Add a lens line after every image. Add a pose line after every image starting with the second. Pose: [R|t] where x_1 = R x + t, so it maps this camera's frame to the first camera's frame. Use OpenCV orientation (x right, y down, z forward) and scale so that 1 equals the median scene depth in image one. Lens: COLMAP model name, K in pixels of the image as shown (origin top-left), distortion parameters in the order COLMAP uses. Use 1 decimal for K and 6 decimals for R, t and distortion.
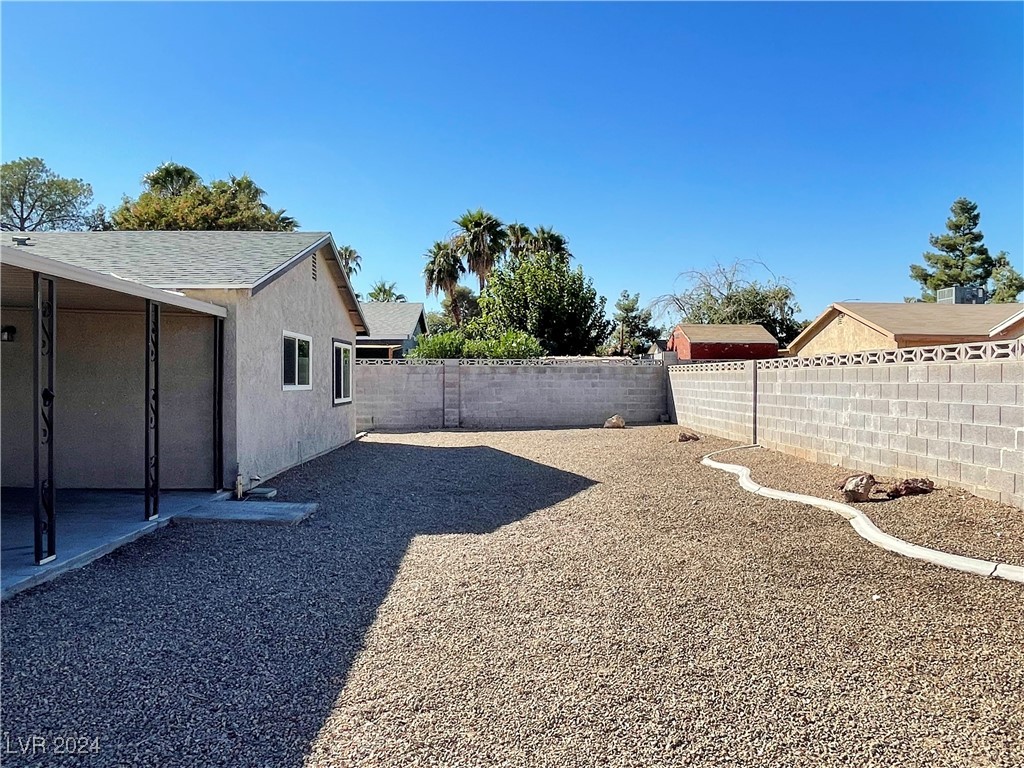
lens RADIAL K [[746.8, 0, 511.7], [0, 746.8, 382.0], [0, 0, 1]] dist [-0.000187, -0.000066]
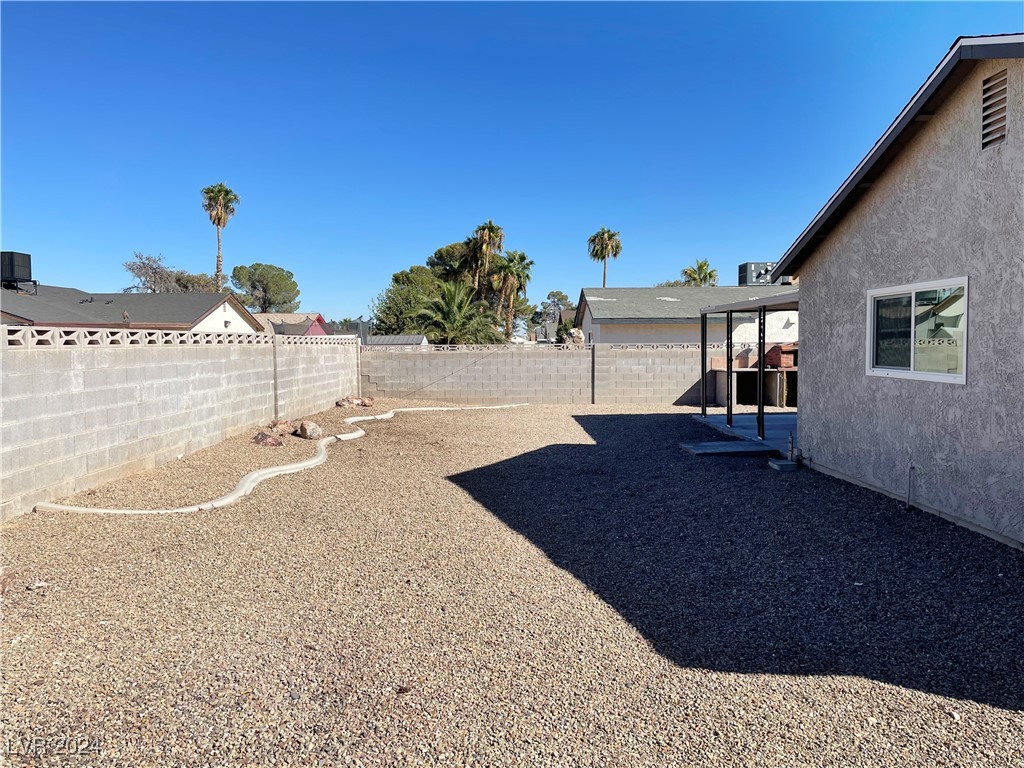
lens RADIAL K [[773.1, 0, 509.4], [0, 773.1, 381.0], [0, 0, 1]] dist [0.010403, -0.013725]
pose [[-0.999685, 0.002084, 0.025023, 0.021031], [0.003366, 0.998677, 0.051315, -0.024424], [-0.024883, 0.051383, -0.998369, 1.922157]]
